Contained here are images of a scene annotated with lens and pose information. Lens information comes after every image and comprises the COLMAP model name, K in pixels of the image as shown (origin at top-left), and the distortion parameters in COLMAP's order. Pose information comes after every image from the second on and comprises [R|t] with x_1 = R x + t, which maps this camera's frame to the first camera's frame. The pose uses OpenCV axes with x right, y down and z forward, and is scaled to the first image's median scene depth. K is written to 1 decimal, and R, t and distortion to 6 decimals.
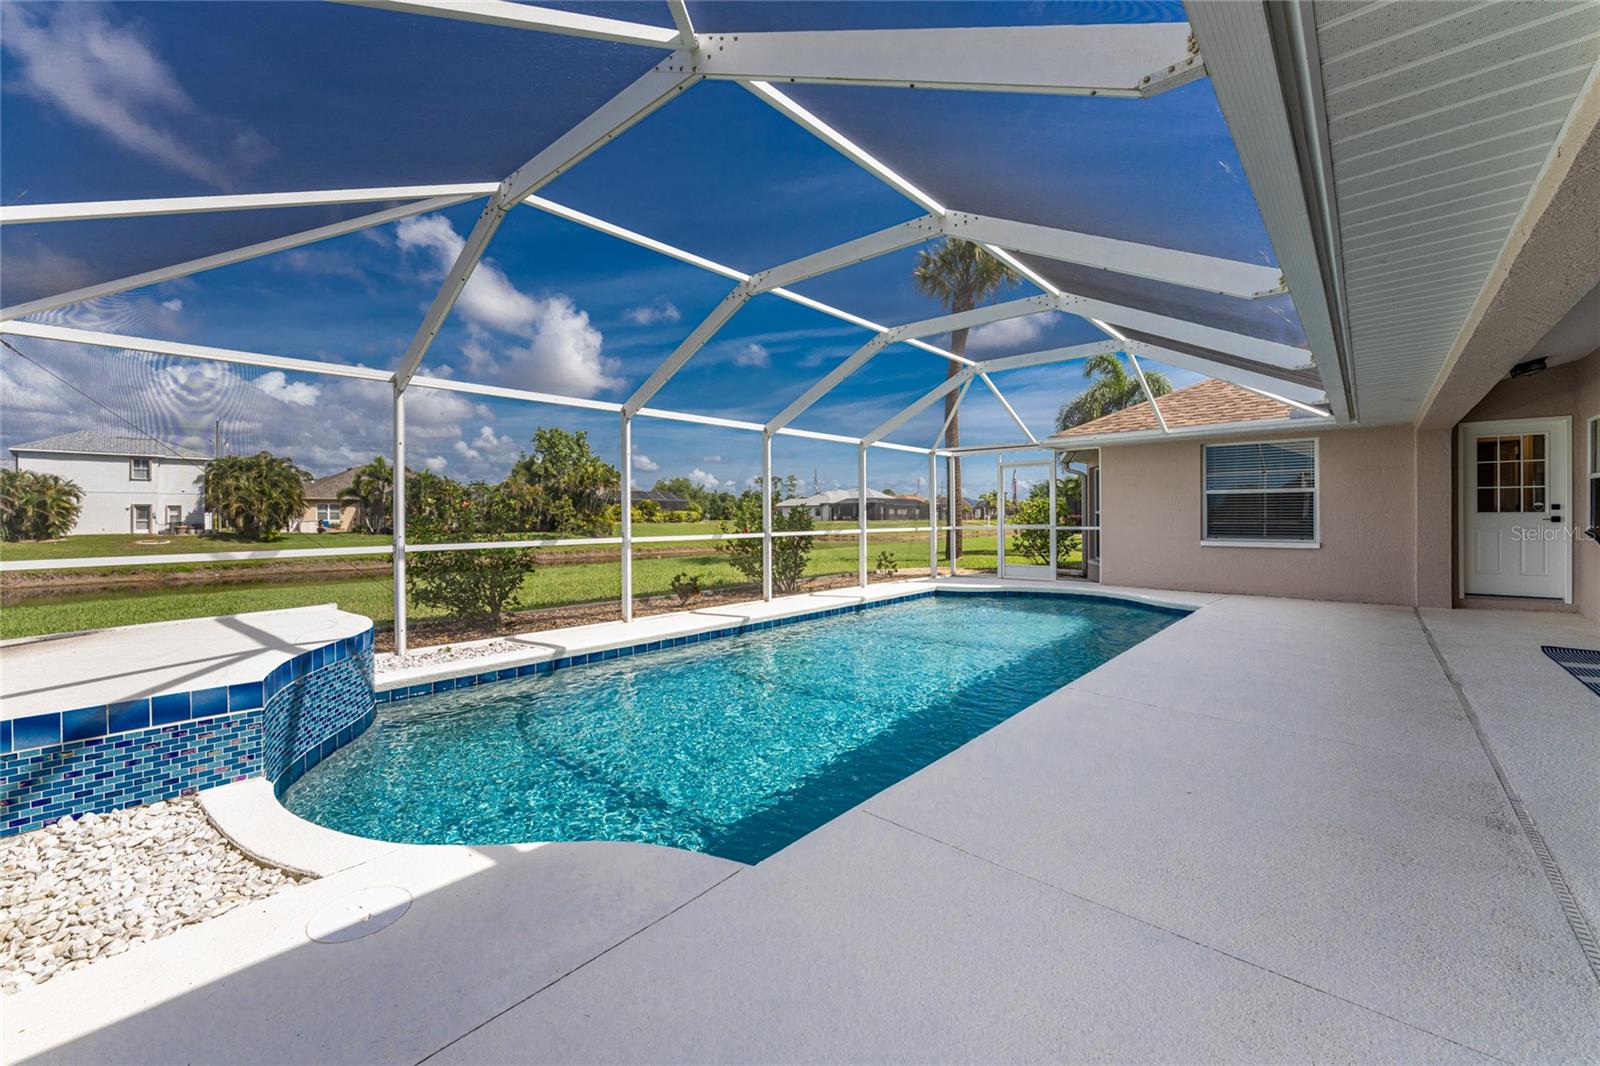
lens RADIAL K [[660.5, 0, 808.4], [0, 660.5, 534.8], [0, 0, 1]] dist [-0.003967, 0.000209]
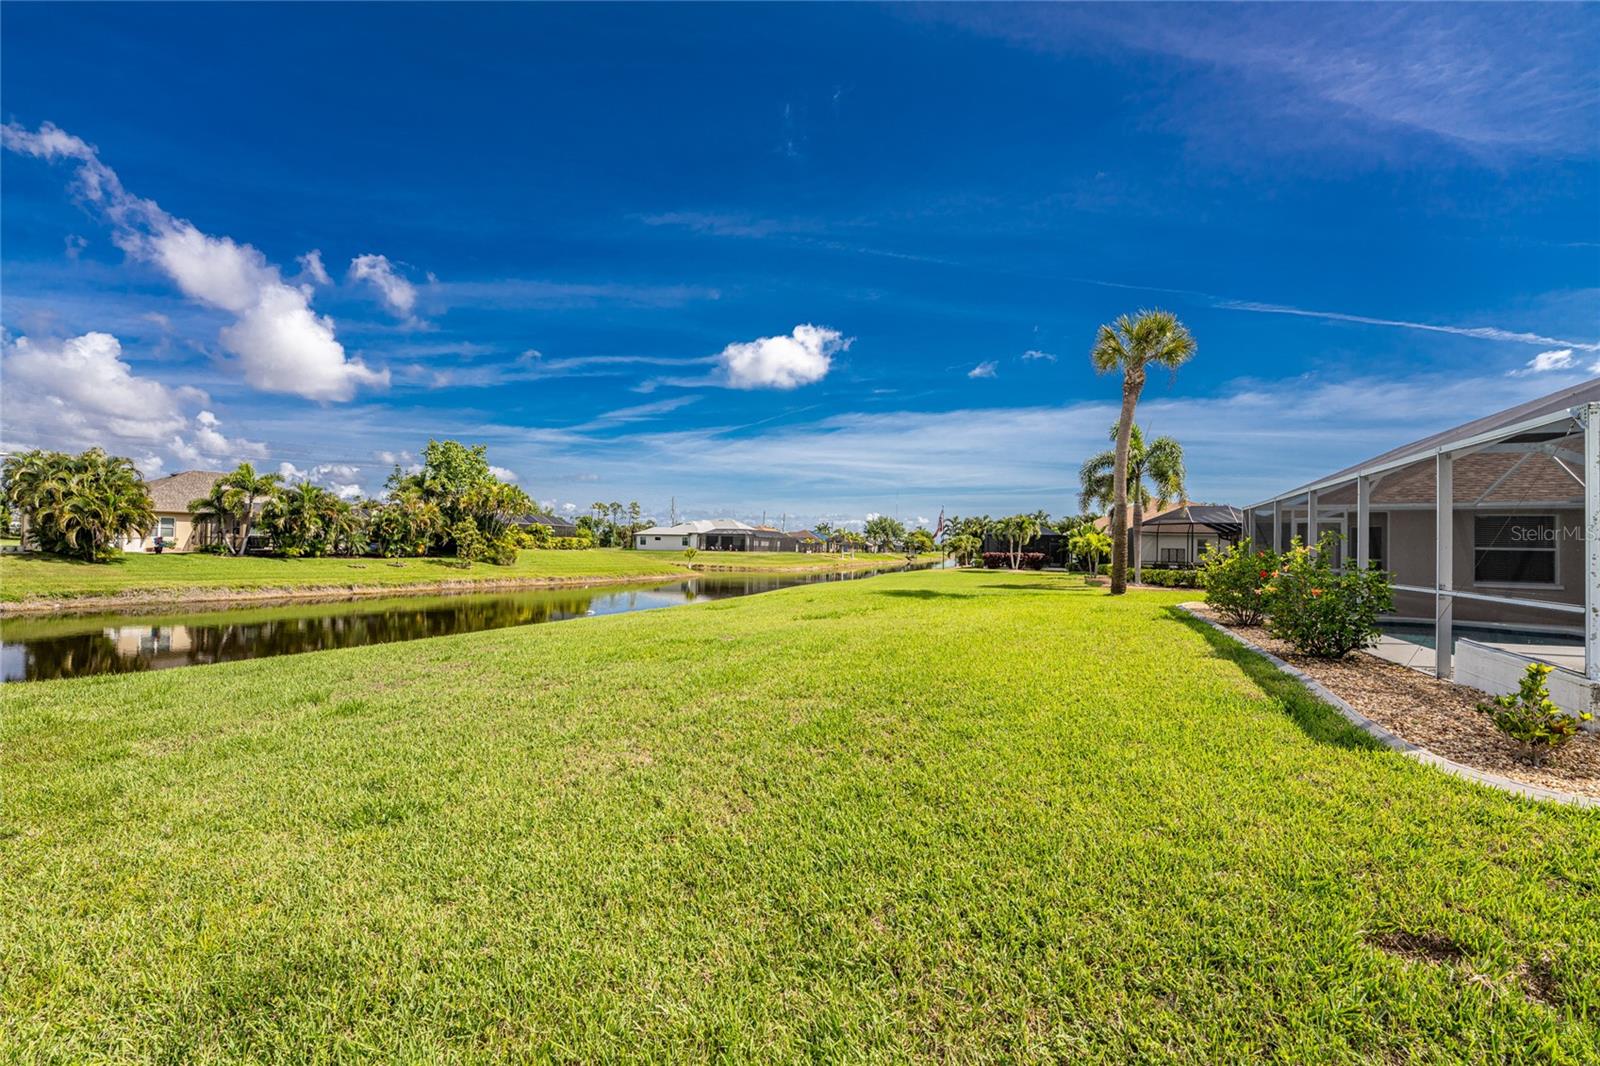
lens RADIAL K [[660.5, 0, 780.5], [0, 660.5, 535.2], [0, 0, 1]] dist [-0.003967, 0.000209]
pose [[0.959463, 0.030133, 0.280217, -0.238816], [-0.017731, 0.998752, -0.046689, -0.000331], [-0.281275, 0.039828, 0.958800, 0.015360]]
